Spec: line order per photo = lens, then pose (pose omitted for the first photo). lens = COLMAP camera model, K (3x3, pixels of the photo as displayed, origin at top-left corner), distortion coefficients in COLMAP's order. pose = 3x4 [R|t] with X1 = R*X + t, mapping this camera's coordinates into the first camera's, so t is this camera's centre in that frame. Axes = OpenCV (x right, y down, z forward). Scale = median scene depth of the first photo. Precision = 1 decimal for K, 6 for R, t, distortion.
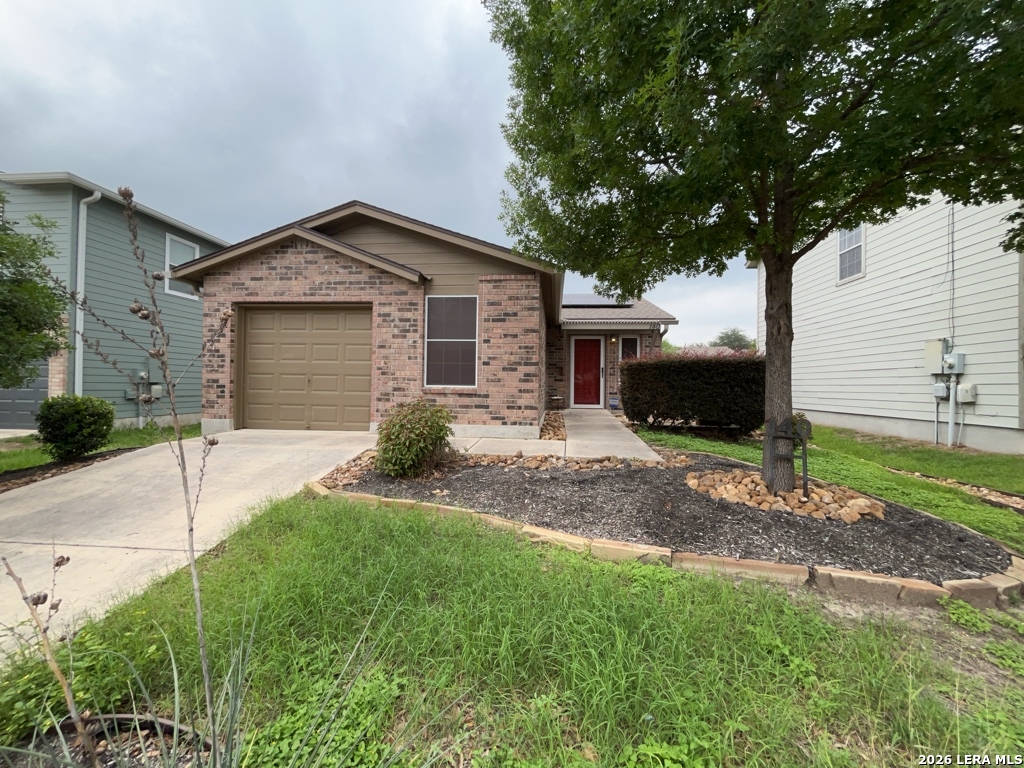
lens RADIAL K [[413.3, 0, 514.1], [0, 413.3, 382.8], [0, 0, 1]] dist [-0.002384, -0.000126]
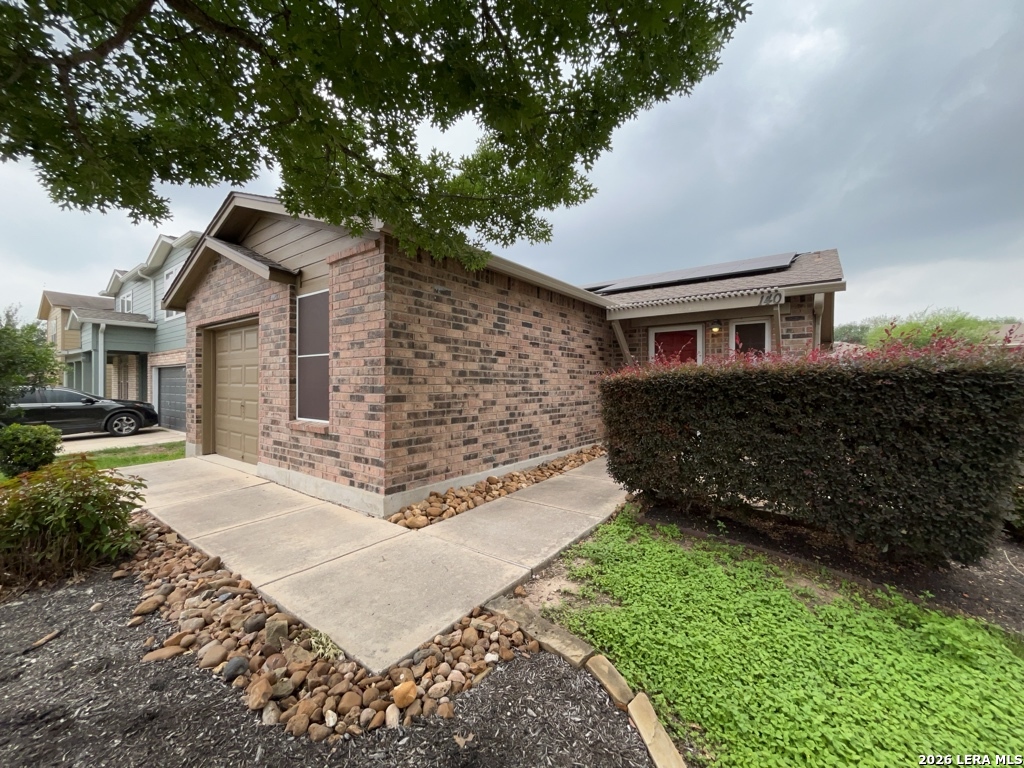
lens RADIAL K [[413.3, 0, 511.1], [0, 413.3, 381.8], [0, 0, 1]] dist [-0.002384, -0.000126]
pose [[0.852142, -0.012989, -0.523149, 0.516192], [0.013223, 0.999907, -0.003287, -0.052345], [0.523143, -0.004117, 0.852235, 0.585509]]
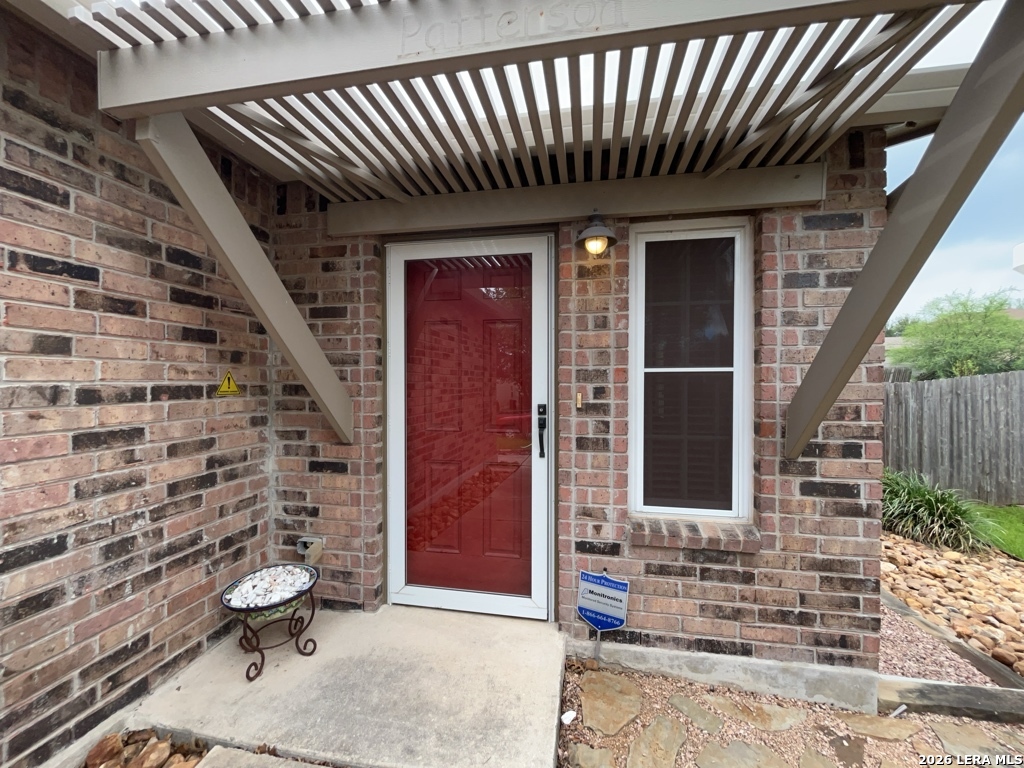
lens RADIAL K [[413.3, 0, 512.0], [0, 413.3, 382.0], [0, 0, 1]] dist [-0.002384, -0.000126]
pose [[0.995811, -0.010547, -0.090821, 0.380734], [0.010953, 0.999932, 0.003975, -0.083415], [0.090773, -0.004953, 0.995859, 1.420888]]
